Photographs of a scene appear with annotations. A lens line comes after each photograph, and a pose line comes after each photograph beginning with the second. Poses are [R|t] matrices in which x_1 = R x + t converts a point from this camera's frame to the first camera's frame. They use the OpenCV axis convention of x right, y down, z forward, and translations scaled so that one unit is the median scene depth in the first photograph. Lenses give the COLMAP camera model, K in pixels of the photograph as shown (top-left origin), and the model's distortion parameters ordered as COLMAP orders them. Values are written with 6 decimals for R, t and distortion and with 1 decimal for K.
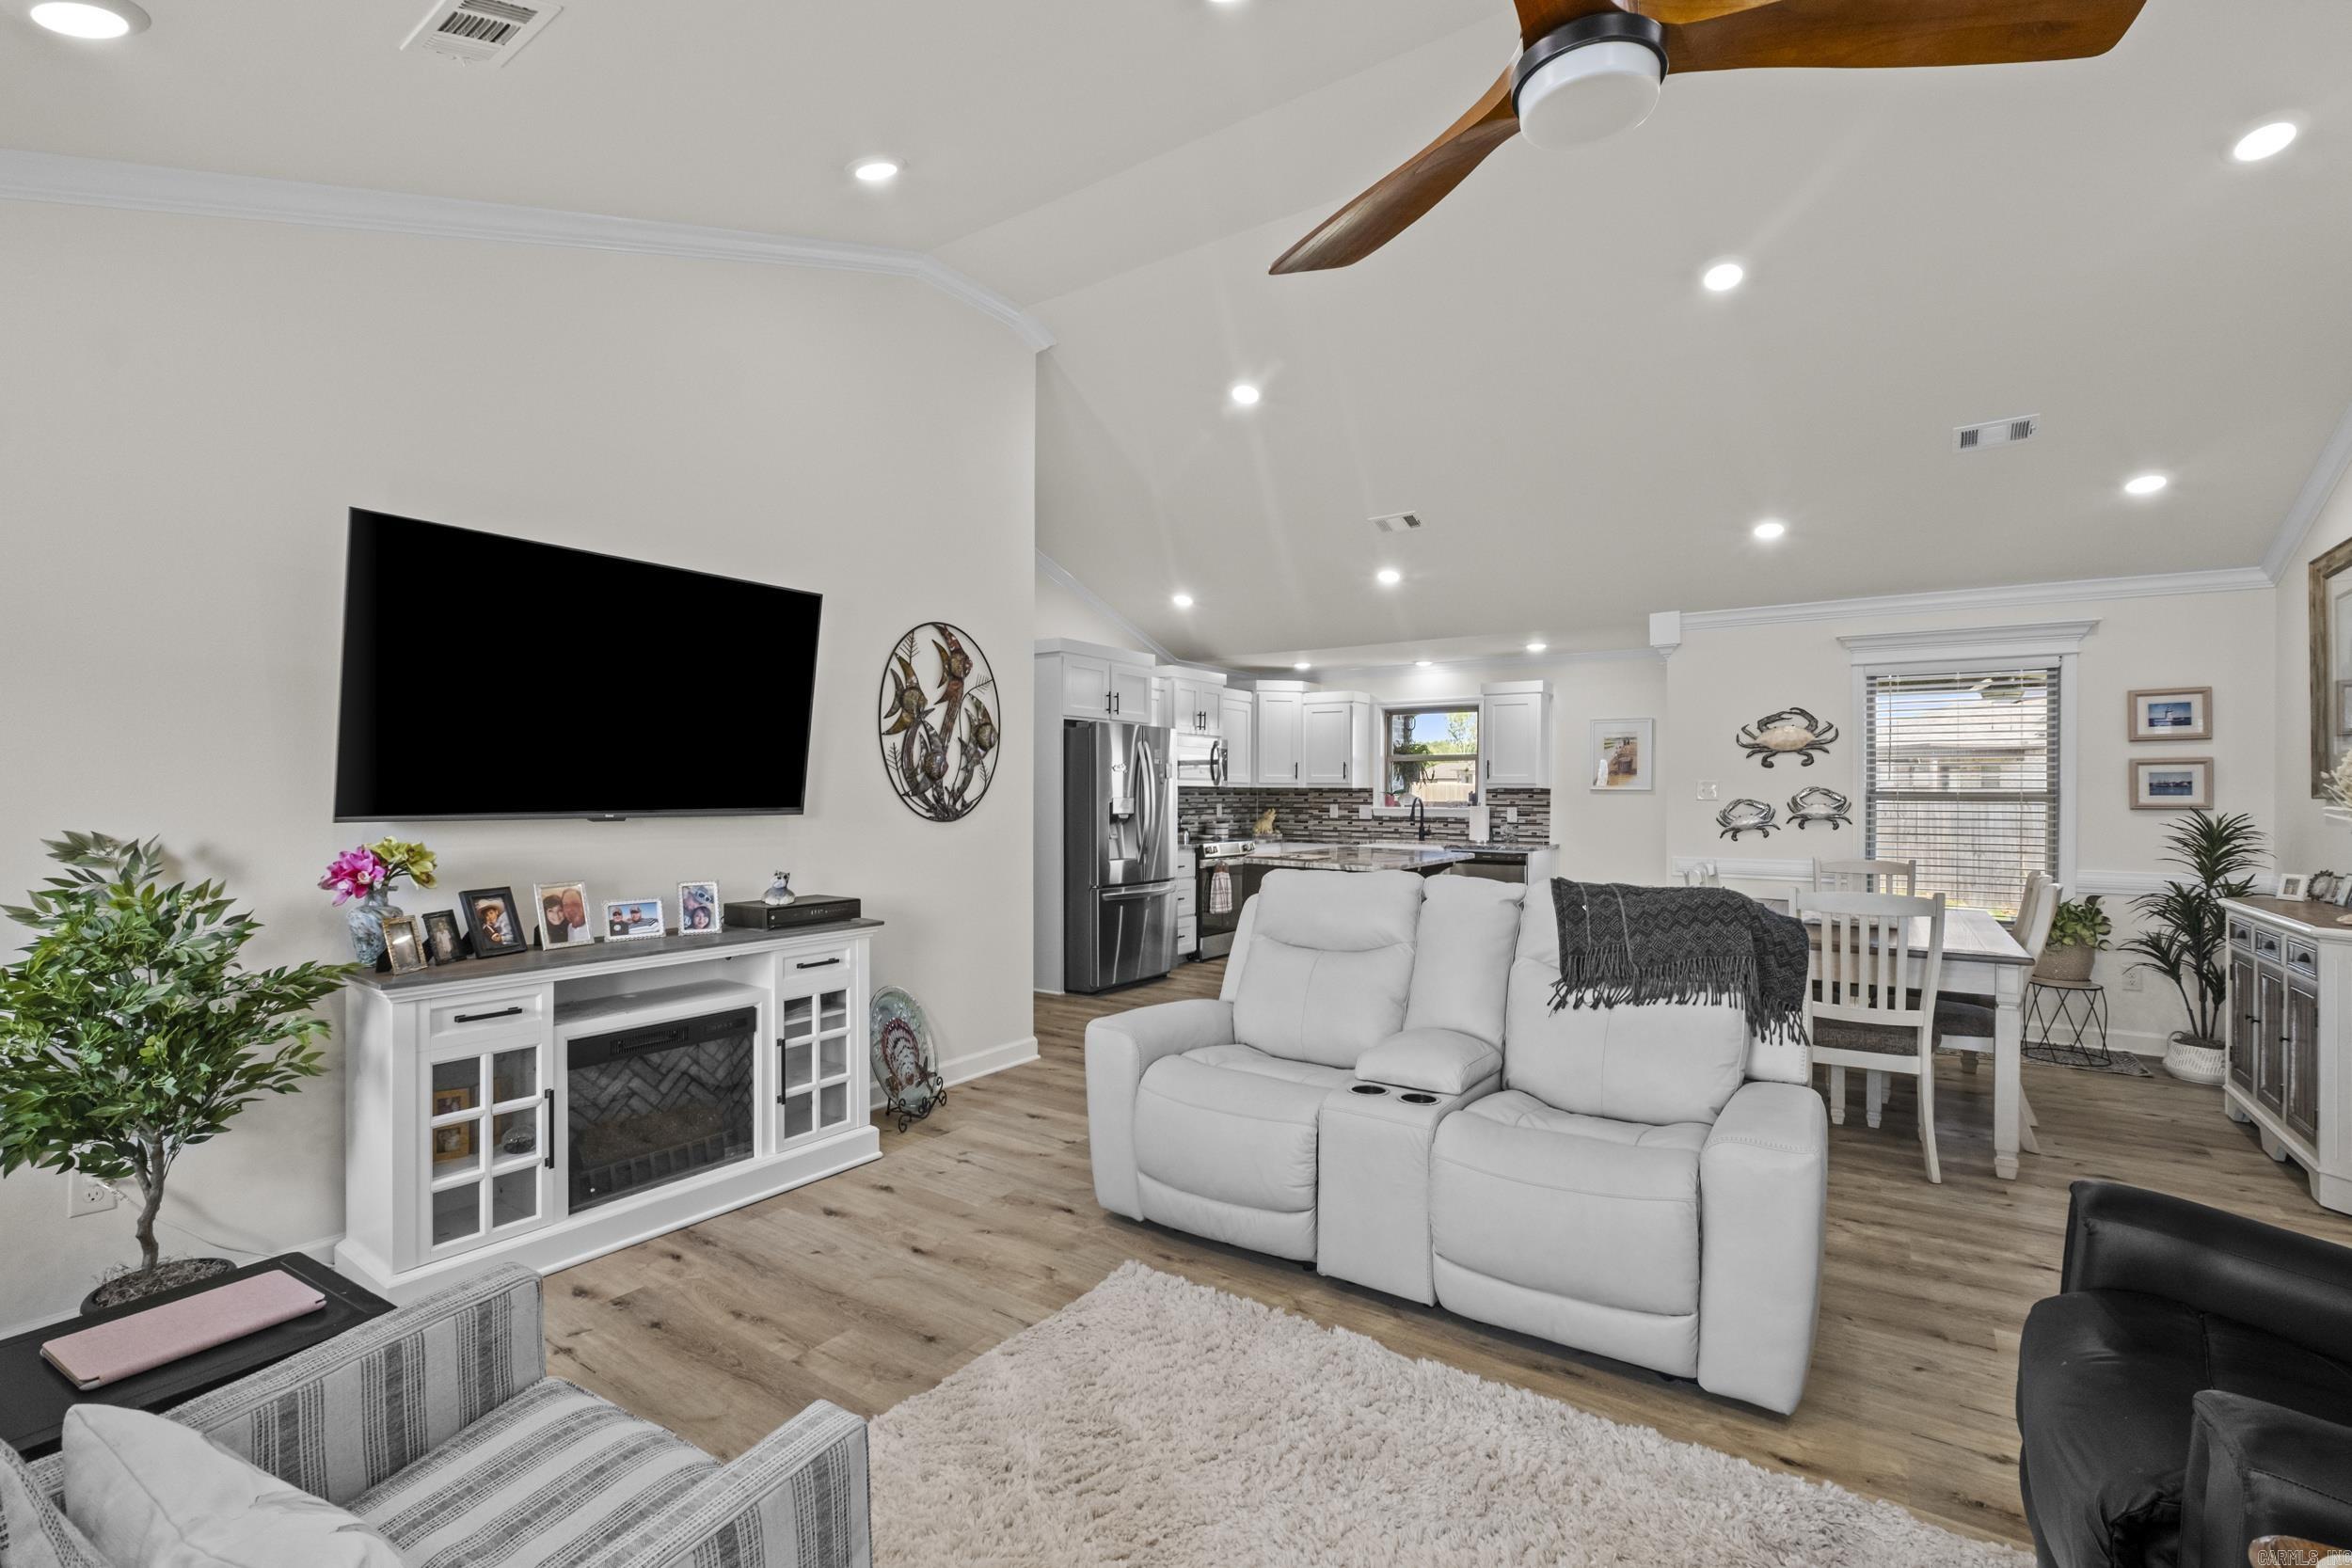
lens RADIAL K [[1036.2, 0, 1182.3], [0, 1036.2, 797.8], [0, 0, 1]] dist [-0.008974, 0.000002]
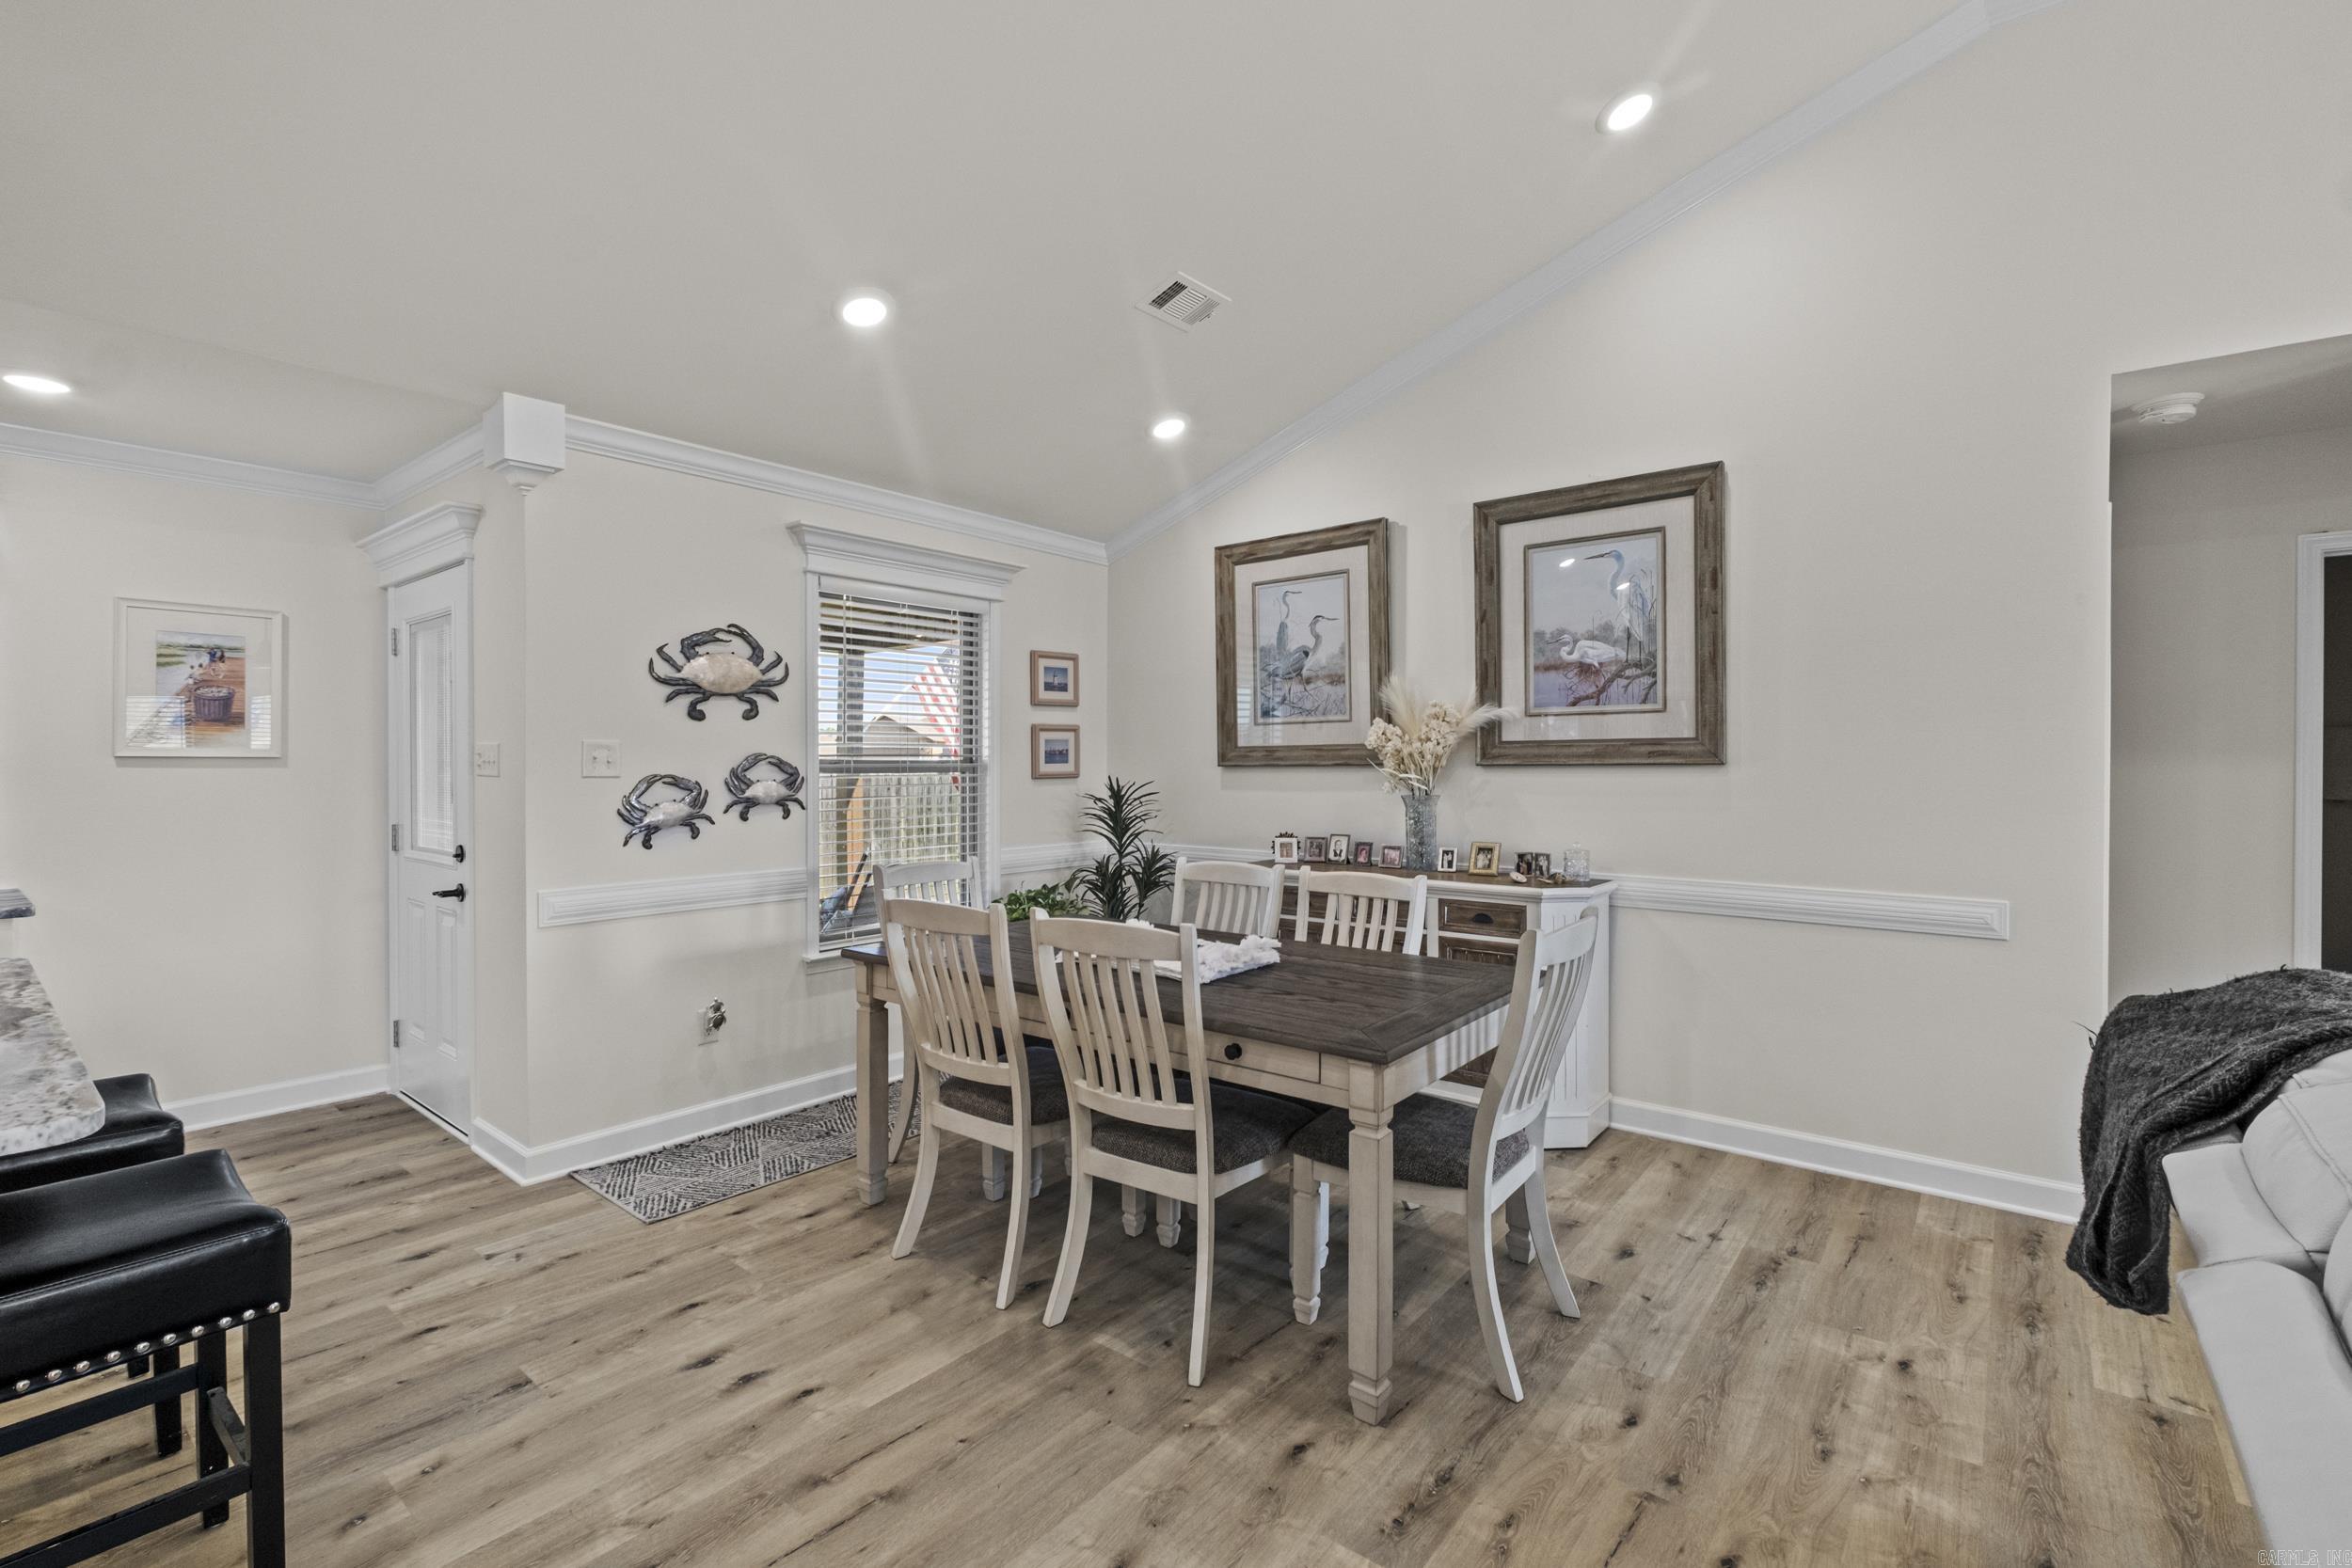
lens RADIAL K [[1043.8, 0, 1155.0], [0, 1043.8, 766.1], [0, 0, 1]] dist [-0.008523, 0.000381]
pose [[0.093133, -0.009272, 0.995611, -0.002426], [0.006191, 0.999943, 0.008733, -0.007734], [-0.995634, 0.005351, 0.093185, 0.809480]]
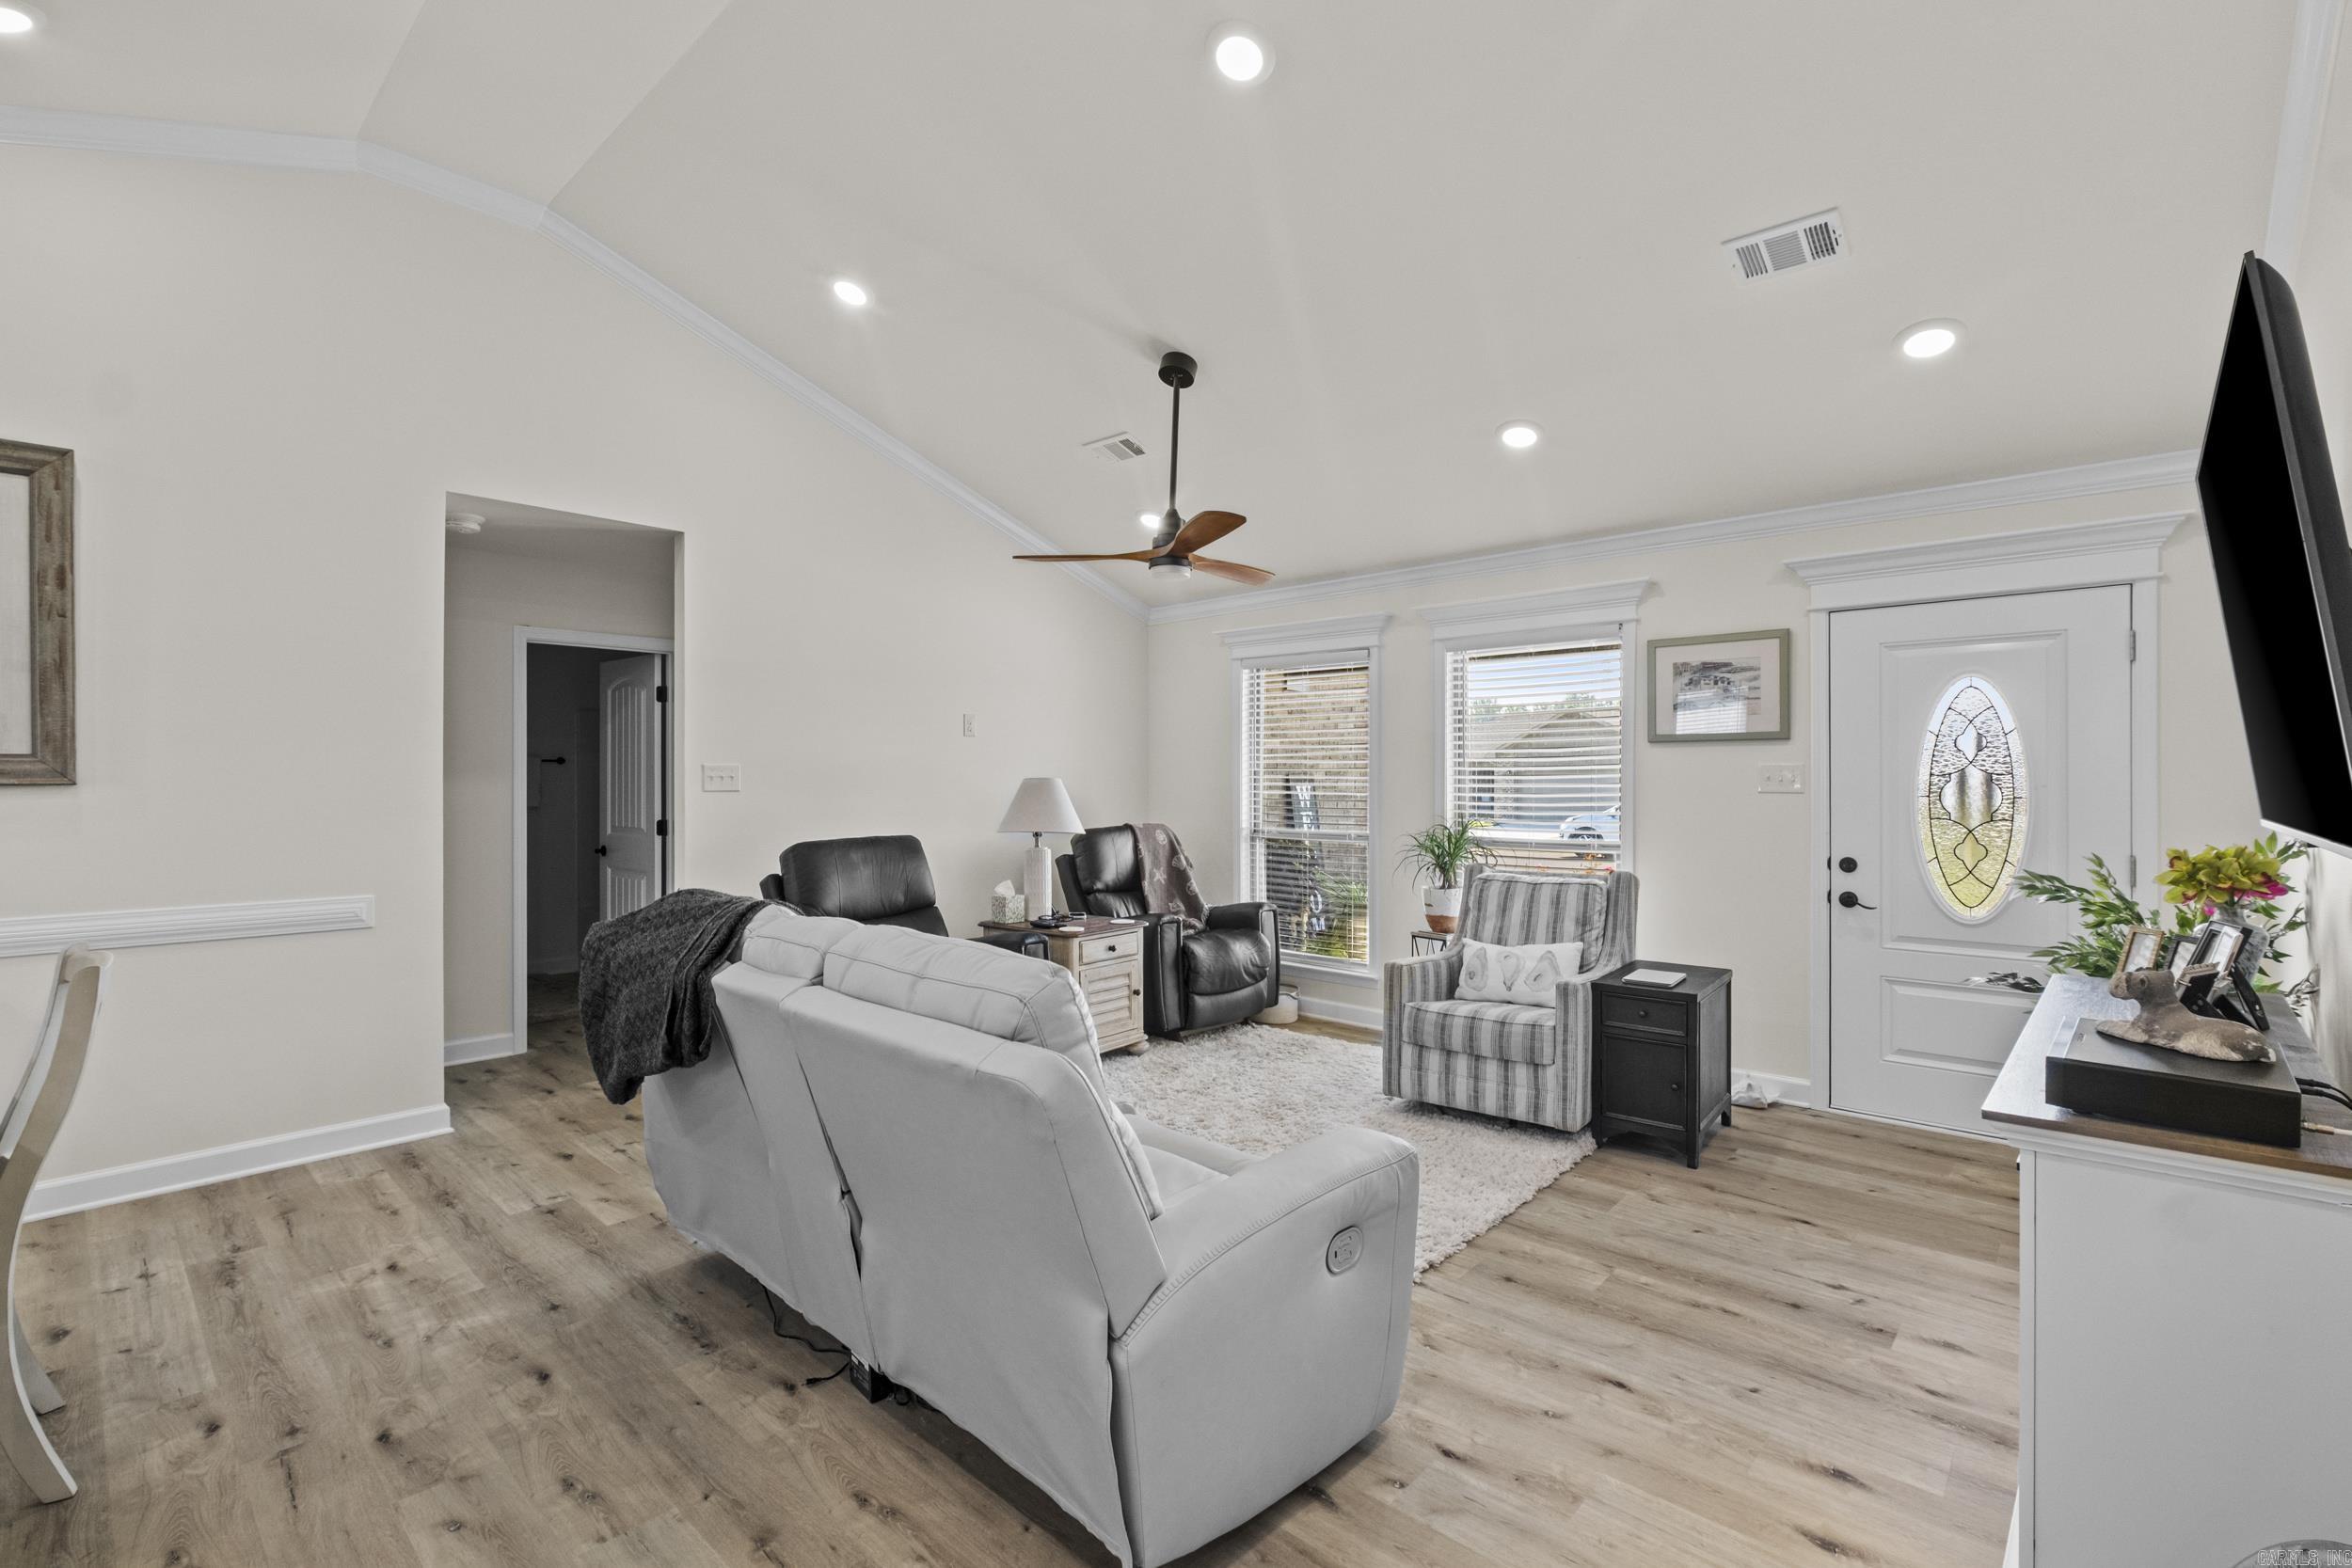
lens RADIAL K [[1036.4, 0, 1165.4], [0, 1036.4, 778.2], [0, 0, 1]] dist [-0.008817, 0.000638]
pose [[-0.989313, -0.003083, 0.145778, -0.018053], [-0.002170, 0.999977, 0.006424, -0.009761], [-0.145794, 0.006039, -0.989297, 1.007208]]
